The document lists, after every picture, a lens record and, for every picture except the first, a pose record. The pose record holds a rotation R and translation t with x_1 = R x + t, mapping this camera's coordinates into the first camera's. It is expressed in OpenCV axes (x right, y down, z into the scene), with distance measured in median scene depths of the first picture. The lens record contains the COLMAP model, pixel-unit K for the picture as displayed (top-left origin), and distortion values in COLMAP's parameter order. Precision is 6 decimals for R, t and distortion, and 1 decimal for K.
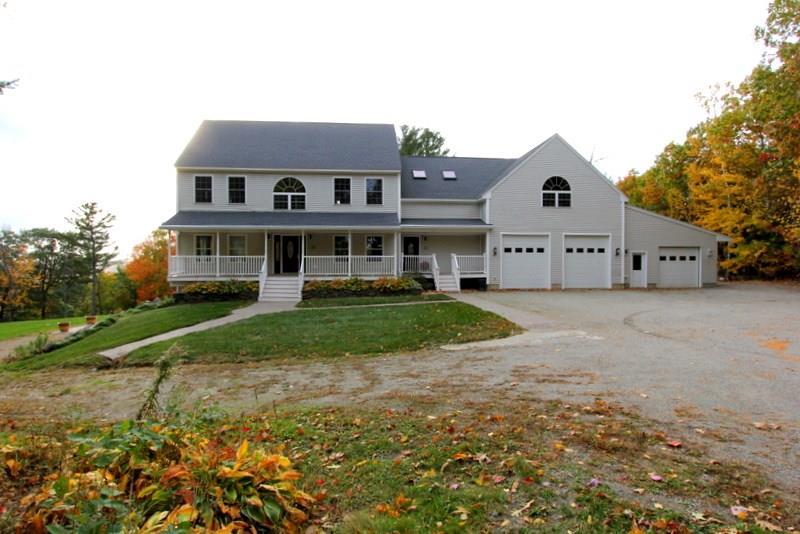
lens RADIAL K [[435.2, 0, 402.8], [0, 435.2, 268.4], [0, 0, 1]] dist [-0.025161, 0.013296]
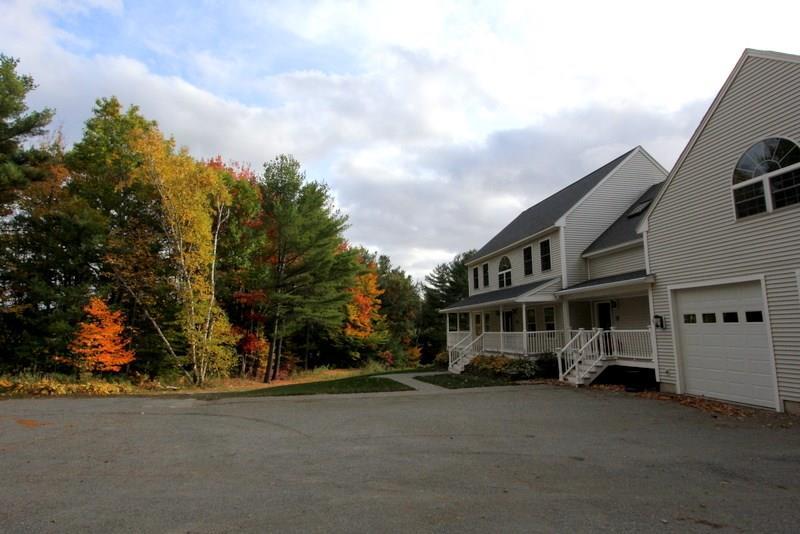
lens RADIAL K [[435.2, 0, 402.8], [0, 435.2, 268.4], [0, 0, 1]] dist [-0.025161, 0.013296]
pose [[0.104045, -0.141850, -0.984405, 0.724464], [-0.009673, 0.989586, -0.143619, -0.024502], [0.994526, 0.024465, 0.101590, 0.613037]]
